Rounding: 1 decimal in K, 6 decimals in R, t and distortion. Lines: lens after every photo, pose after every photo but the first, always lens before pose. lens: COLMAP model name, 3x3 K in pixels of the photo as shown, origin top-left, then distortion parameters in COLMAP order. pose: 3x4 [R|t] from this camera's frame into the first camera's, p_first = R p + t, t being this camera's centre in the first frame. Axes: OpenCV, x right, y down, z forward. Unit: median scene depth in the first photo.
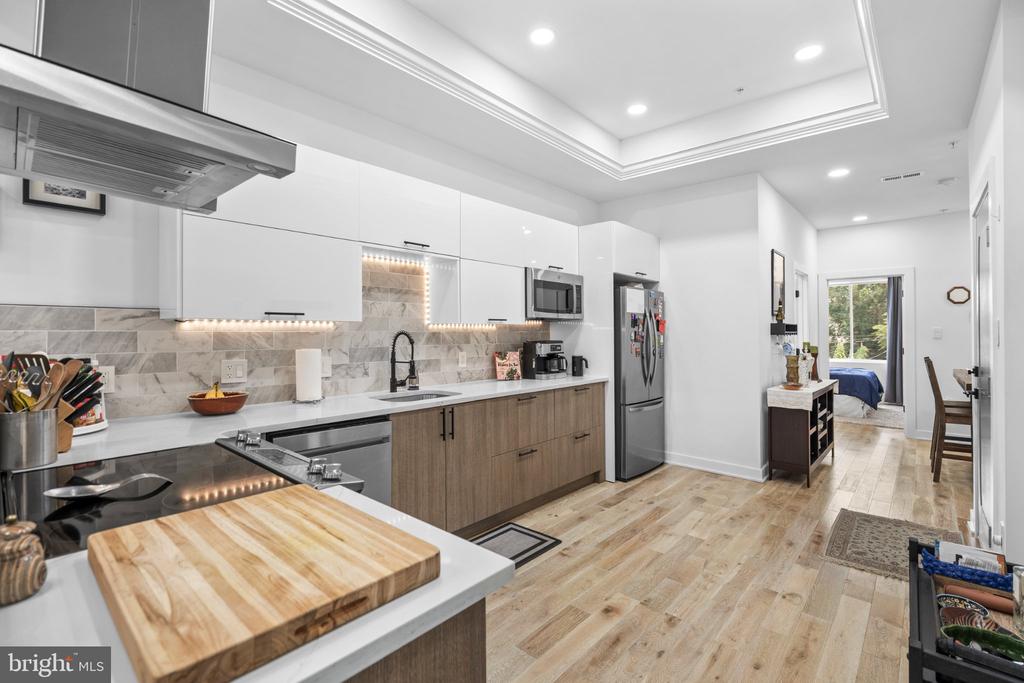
lens RADIAL K [[445.0, 0, 528.8], [0, 445.0, 333.5], [0, 0, 1]] dist [-0.002637, 0.000003]
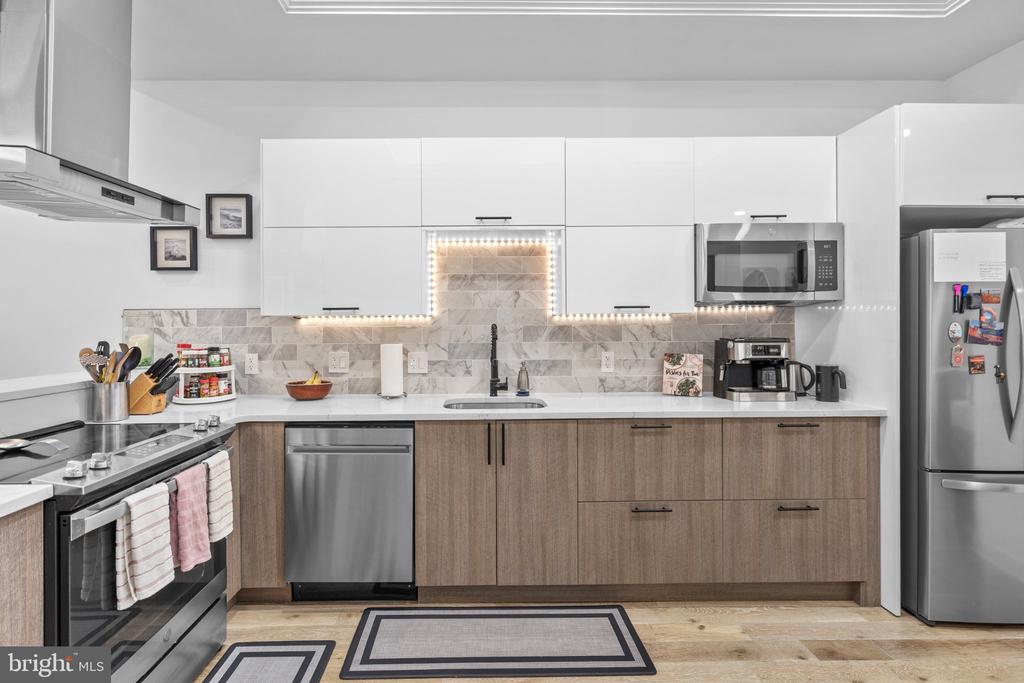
lens RADIAL K [[477.5, 0, 500.2], [0, 477.5, 332.3], [0, 0, 1]] dist [-0.002273, 0.000967]
pose [[0.673440, 0.004352, -0.739229, 0.360271], [0.004670, 0.999938, 0.010141, 0.000047], [0.739227, -0.010282, 0.673378, 0.368838]]
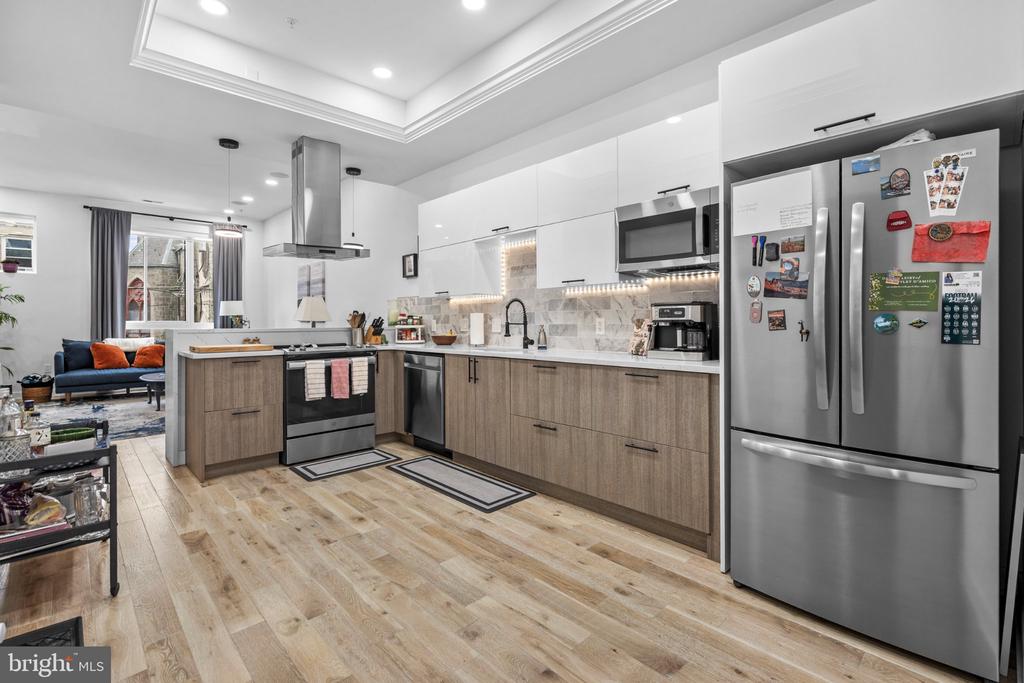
lens RADIAL K [[470.2, 0, 507.3], [0, 470.2, 325.0], [0, 0, 1]] dist [-0.000403, 0.000513]
pose [[-0.090069, 0.007188, -0.995910, 0.943676], [0.006799, 0.999955, 0.006603, 0.054192], [0.995912, -0.006177, -0.090114, 1.005279]]
